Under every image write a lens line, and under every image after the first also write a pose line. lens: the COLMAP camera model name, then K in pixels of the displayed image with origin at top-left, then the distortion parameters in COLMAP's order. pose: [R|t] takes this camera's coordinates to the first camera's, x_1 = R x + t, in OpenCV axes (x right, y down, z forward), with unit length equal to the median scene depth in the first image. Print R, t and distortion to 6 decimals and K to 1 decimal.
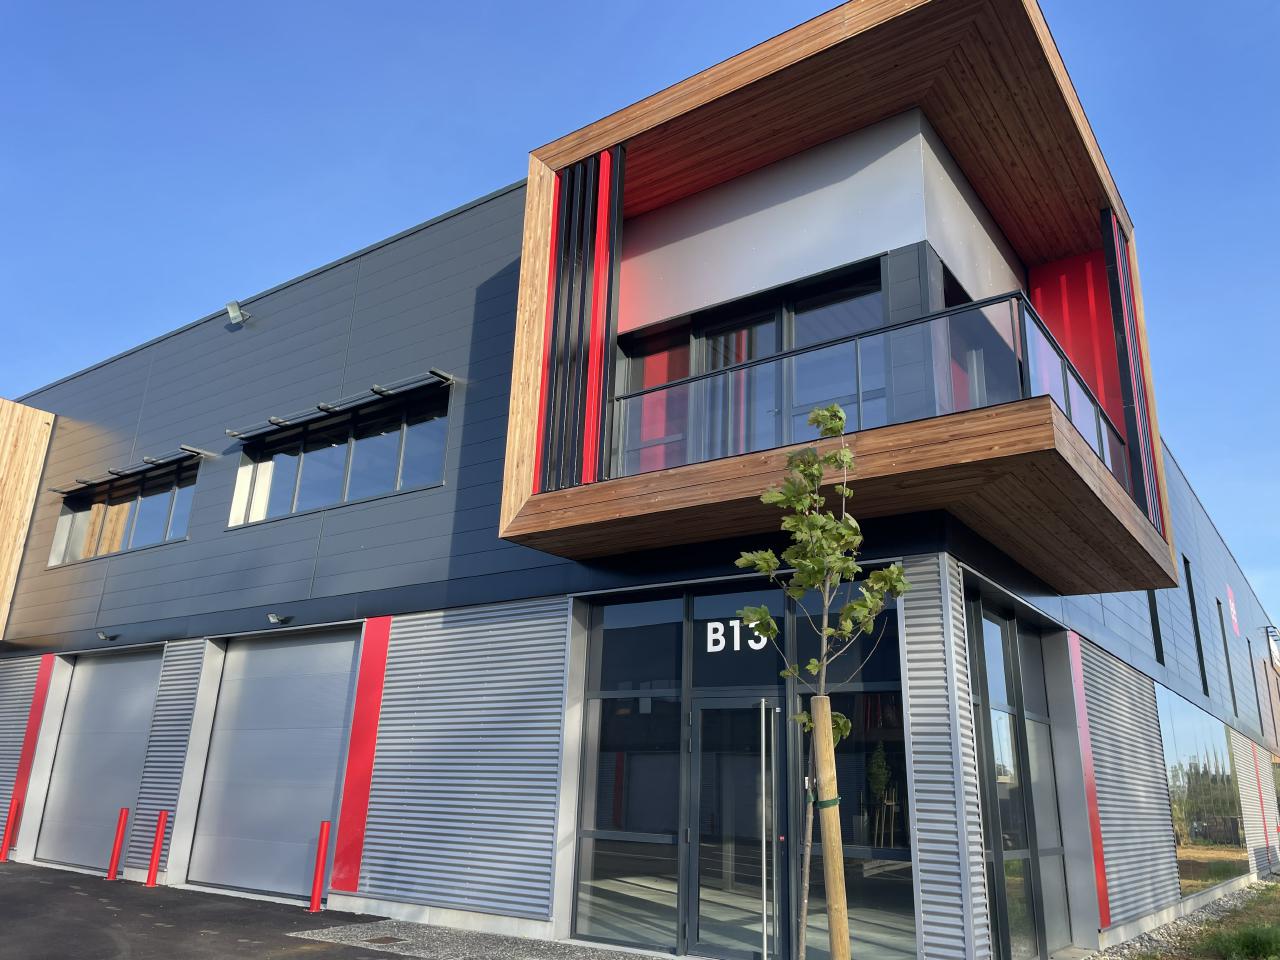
lens RADIAL K [[955.5, 0, 635.2], [0, 955.5, 474.9], [0, 0, 1]] dist [0.105833, -0.133245]
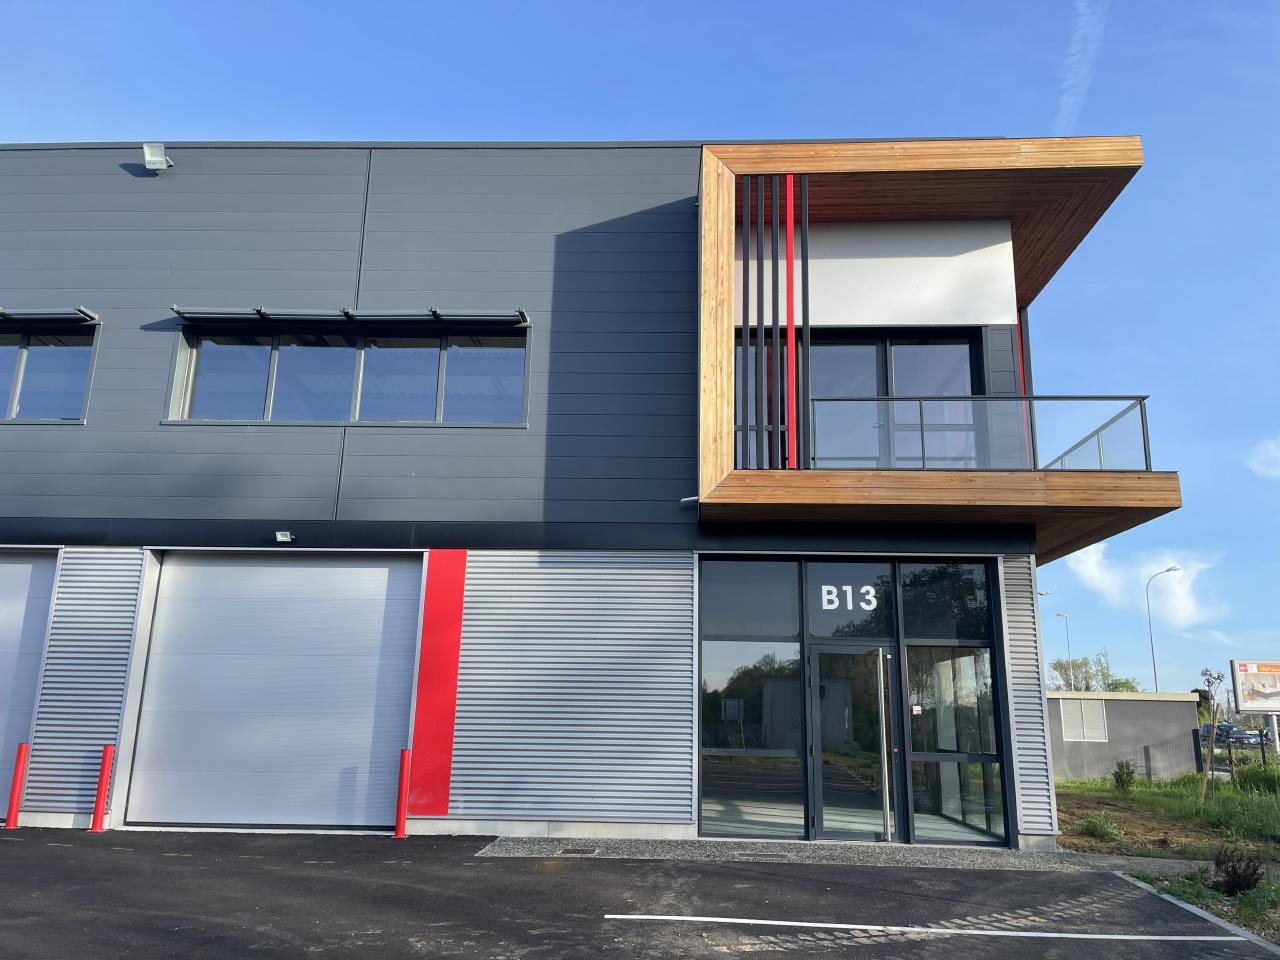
lens RADIAL K [[969.3, 0, 638.4], [0, 969.3, 480.1], [0, 0, 1]] dist [0.114794, -0.146719]
pose [[0.836591, 0.112628, 0.536125, -0.756888], [-0.161559, 0.985836, 0.045000, -0.000007], [-0.523464, -0.124263, 0.842938, 0.065425]]
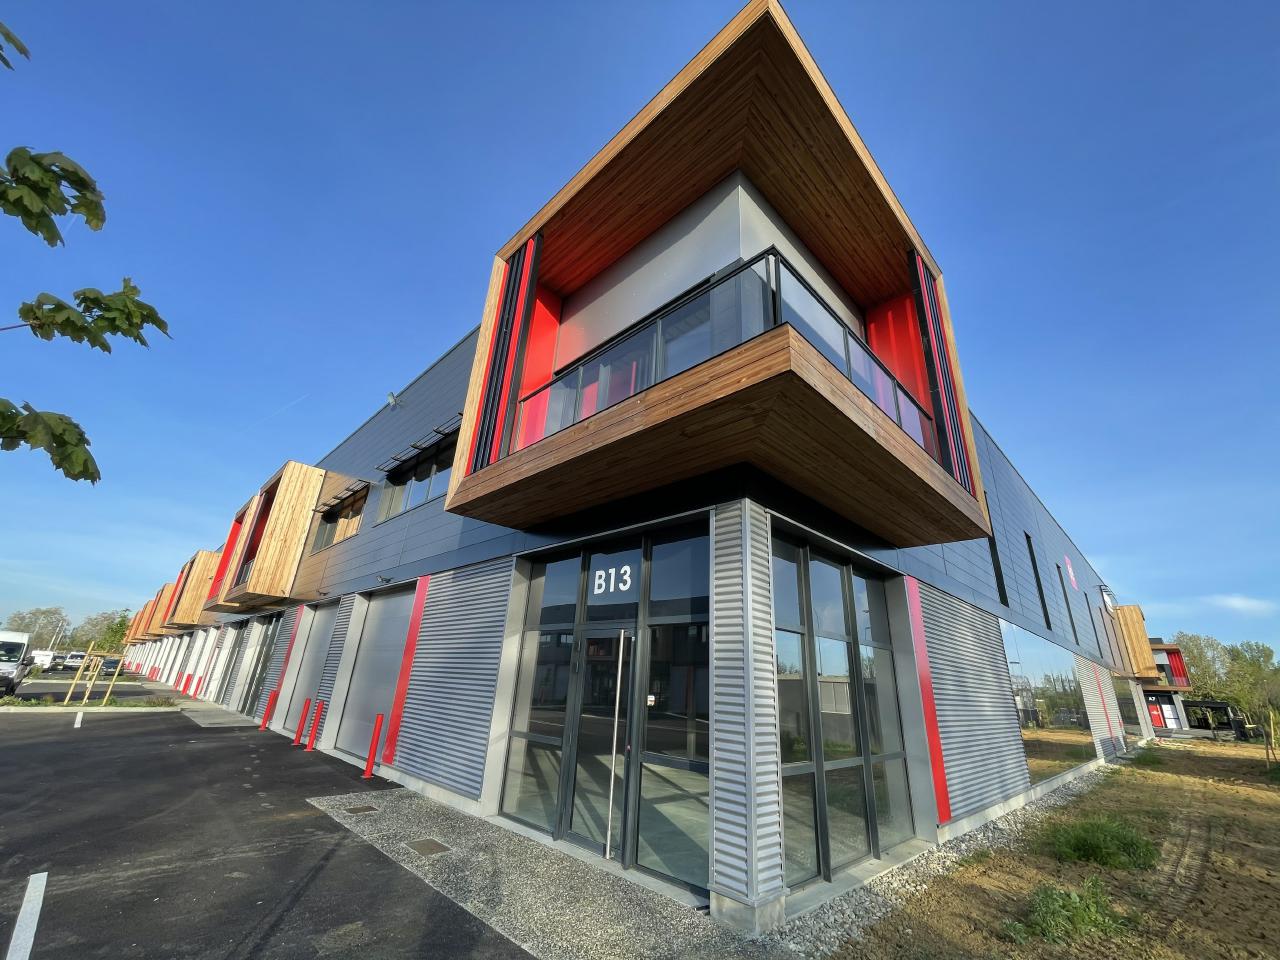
lens RADIAL K [[516.8, 0, 643.7], [0, 516.8, 480.1], [0, 0, 1]] dist [-0.003622, -0.000220]
pose [[0.988170, -0.042849, -0.147254, 0.226889], [0.033164, 0.997160, -0.067614, 0.074746], [0.149733, 0.061931, 0.986785, 0.292333]]
